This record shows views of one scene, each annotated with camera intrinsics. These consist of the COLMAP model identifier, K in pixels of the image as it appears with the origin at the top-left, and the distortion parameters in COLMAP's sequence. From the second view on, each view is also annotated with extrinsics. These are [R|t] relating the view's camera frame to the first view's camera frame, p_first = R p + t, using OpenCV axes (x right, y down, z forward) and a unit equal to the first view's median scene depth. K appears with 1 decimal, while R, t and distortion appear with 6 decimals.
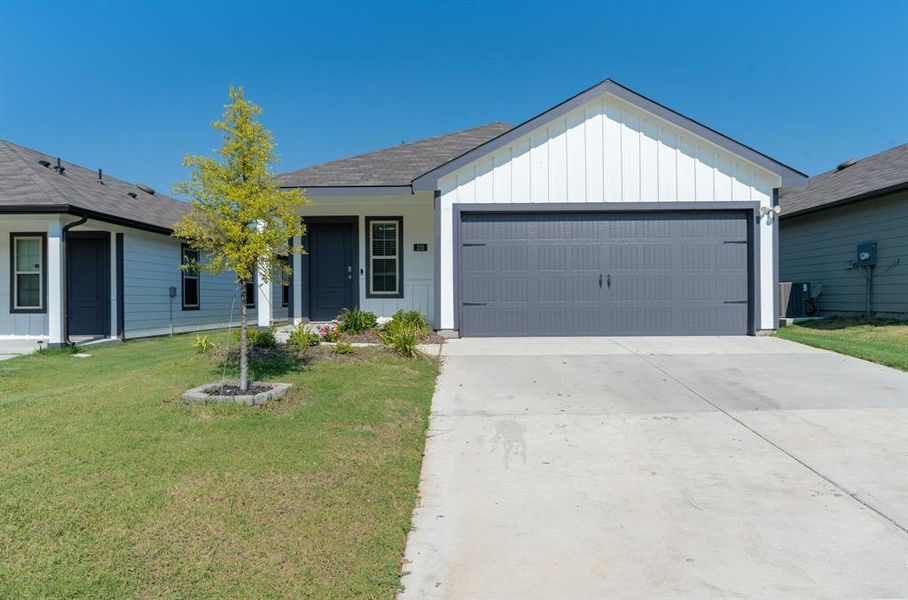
lens RADIAL K [[639.8, 0, 457.3], [0, 639.8, 301.3], [0, 0, 1]] dist [-0.003306, -0.000828]
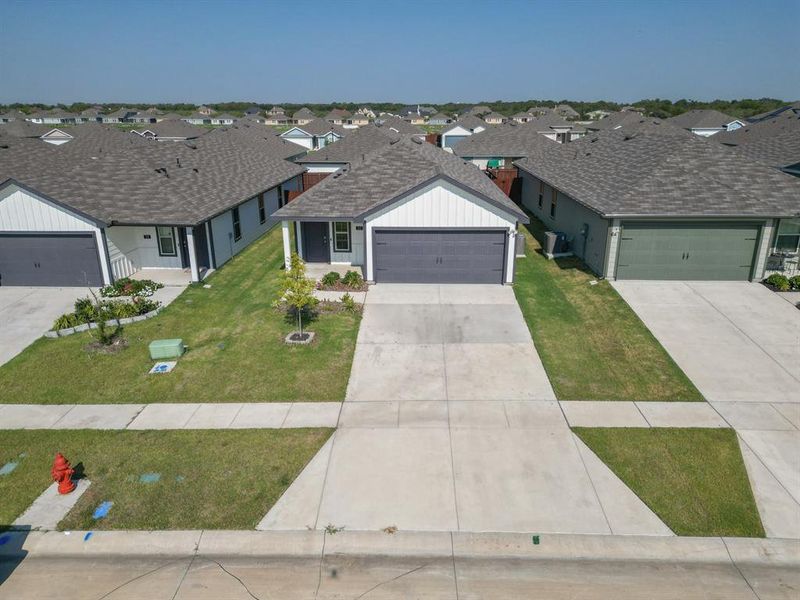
lens RADIAL K [[567.1, 0, 400.0], [0, 567.1, 300.0], [0, 0, 1]] dist [0.087337, -0.090082]
pose [[0.999785, 0.010882, -0.017648, 0.105908], [-0.004772, 0.949107, 0.314918, -0.436911], [0.020177, -0.314766, 0.948955, -0.783537]]
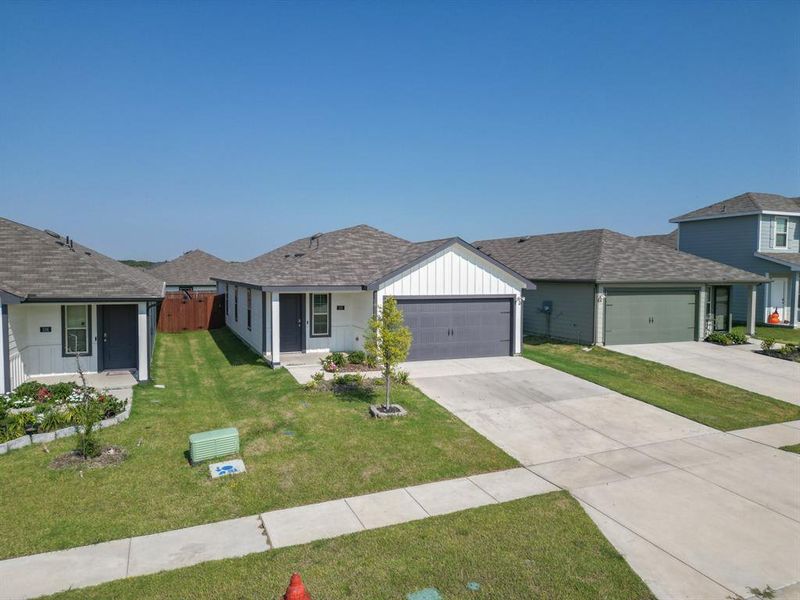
lens RADIAL K [[562.1, 0, 400.0], [0, 562.1, 300.0], [0, 0, 1]] dist [0.091621, -0.095830]
pose [[0.916846, -0.007769, 0.399165, -0.524247], [-0.011758, 0.998851, 0.046449, -0.179344], [-0.399068, -0.047280, 0.915702, -0.475872]]
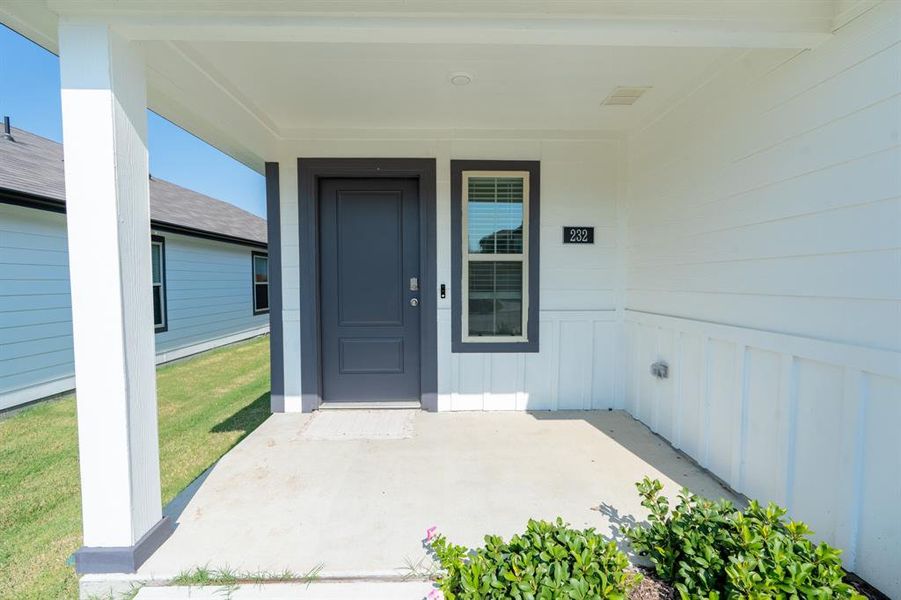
lens RADIAL K [[406.8, 0, 456.2], [0, 406.8, 298.0], [0, 0, 1]] dist [-0.003755, 0.000827]
pose [[0.998898, 0.002697, 0.046864, -0.153303], [-0.004576, 0.999188, 0.040037, -0.052351], [-0.046718, -0.040208, 0.998099, 0.728135]]
